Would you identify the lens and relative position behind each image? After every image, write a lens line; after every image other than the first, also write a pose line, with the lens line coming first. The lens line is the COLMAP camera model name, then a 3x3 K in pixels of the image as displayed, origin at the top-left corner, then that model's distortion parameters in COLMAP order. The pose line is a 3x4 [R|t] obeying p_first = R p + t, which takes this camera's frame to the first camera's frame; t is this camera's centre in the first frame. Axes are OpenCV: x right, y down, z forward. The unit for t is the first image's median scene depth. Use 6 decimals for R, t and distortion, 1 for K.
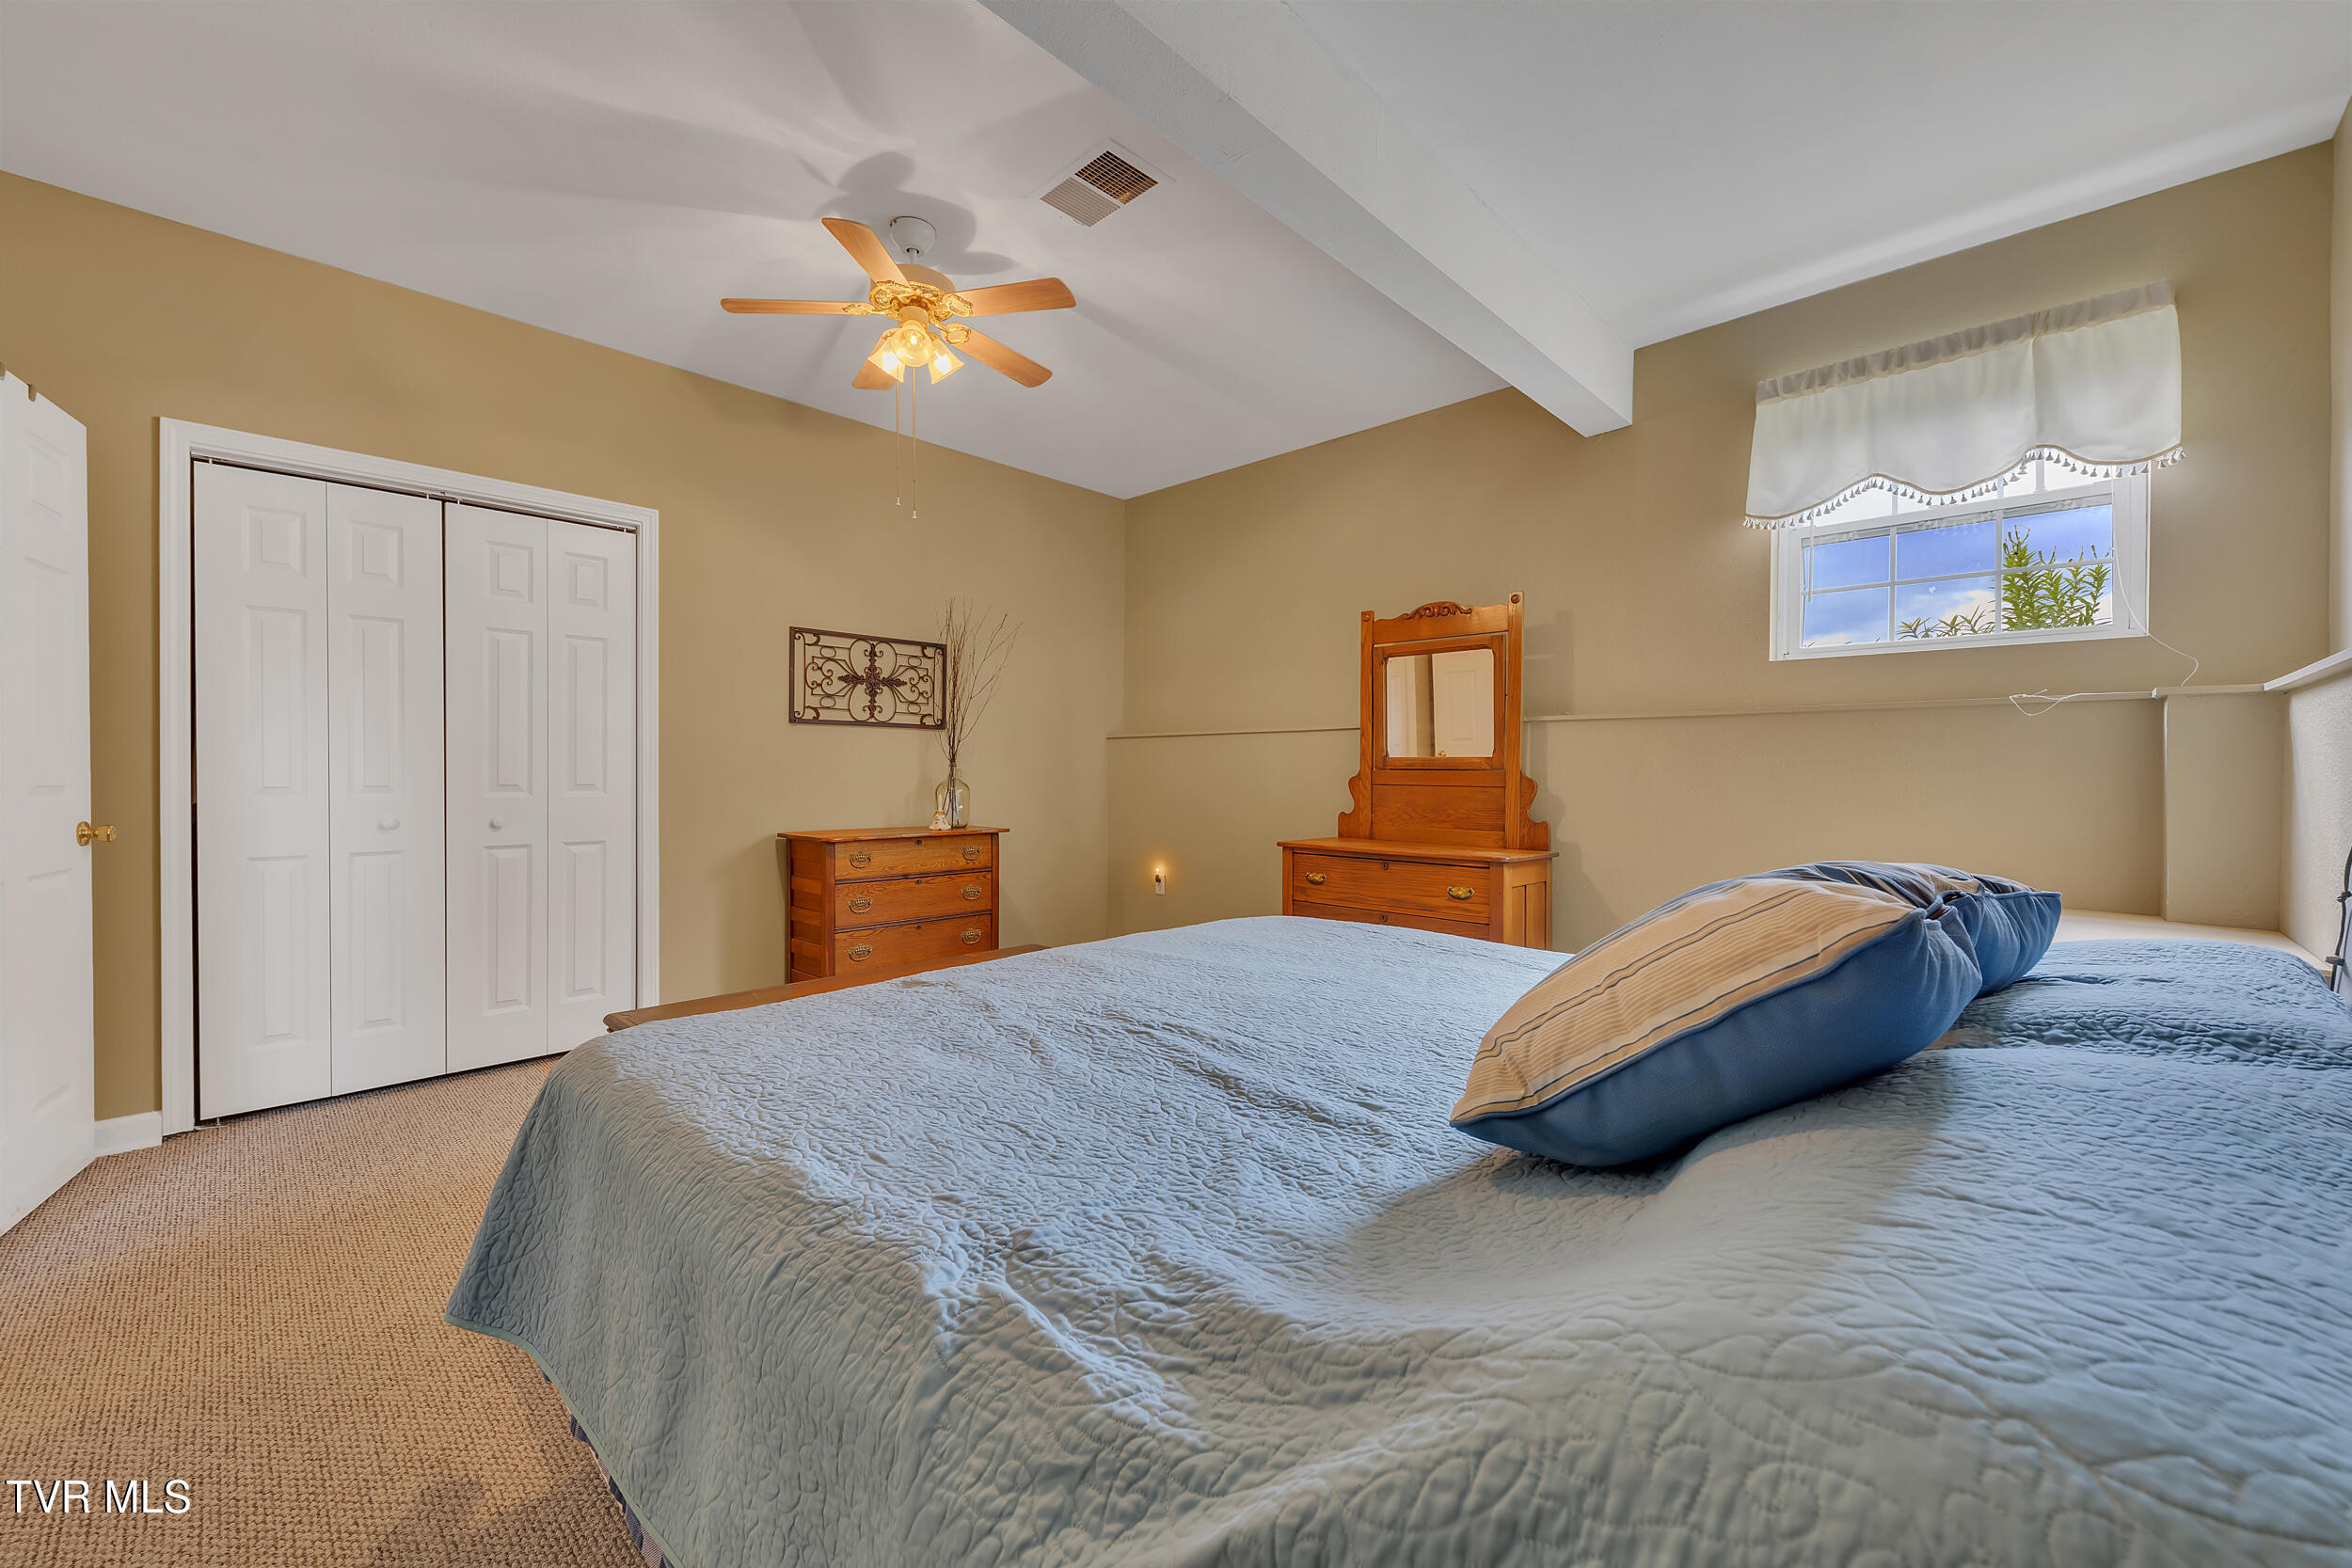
lens RADIAL K [[899.7, 0, 1186.4], [0, 899.7, 781.6], [0, 0, 1]] dist [0.000043, -0.000029]
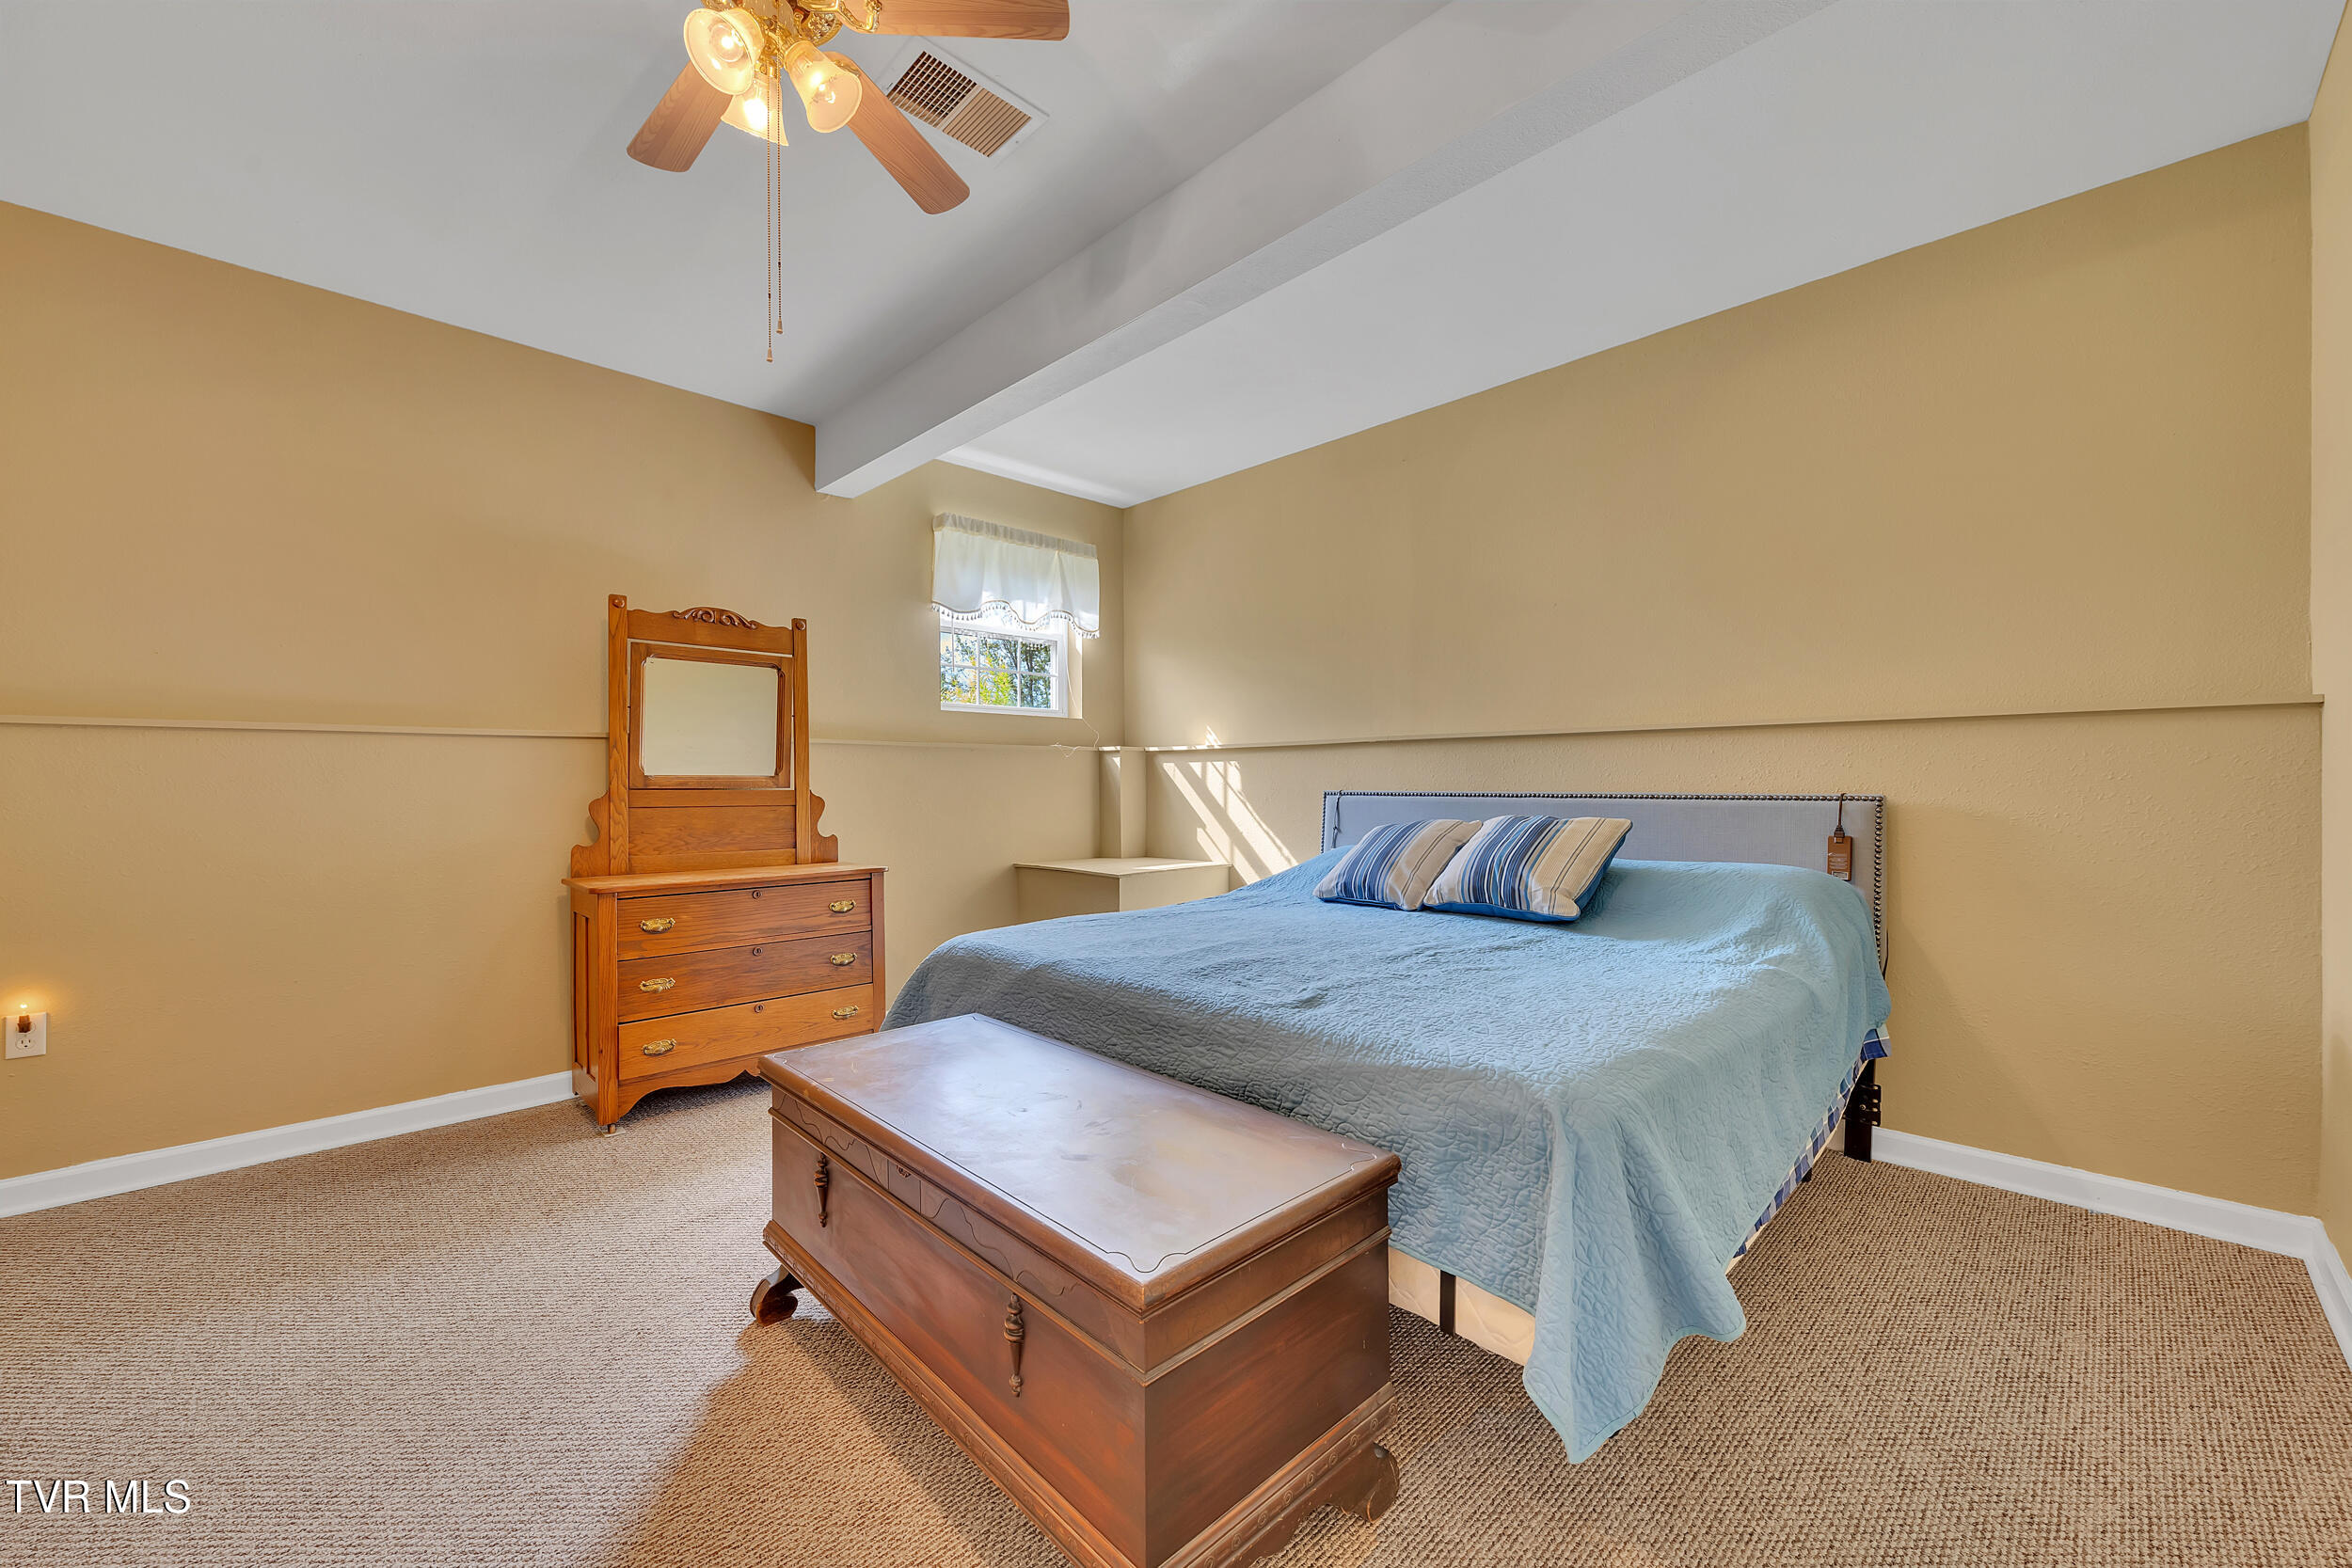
lens RADIAL K [[899.7, 0, 1186.4], [0, 899.7, 781.6], [0, 0, 1]] dist [0.000043, -0.000029]
pose [[0.040504, 0.005881, 0.999162, -0.623793], [0.020258, 0.999772, -0.006706, -0.005183], [-0.998974, 0.020512, 0.040375, 0.480924]]
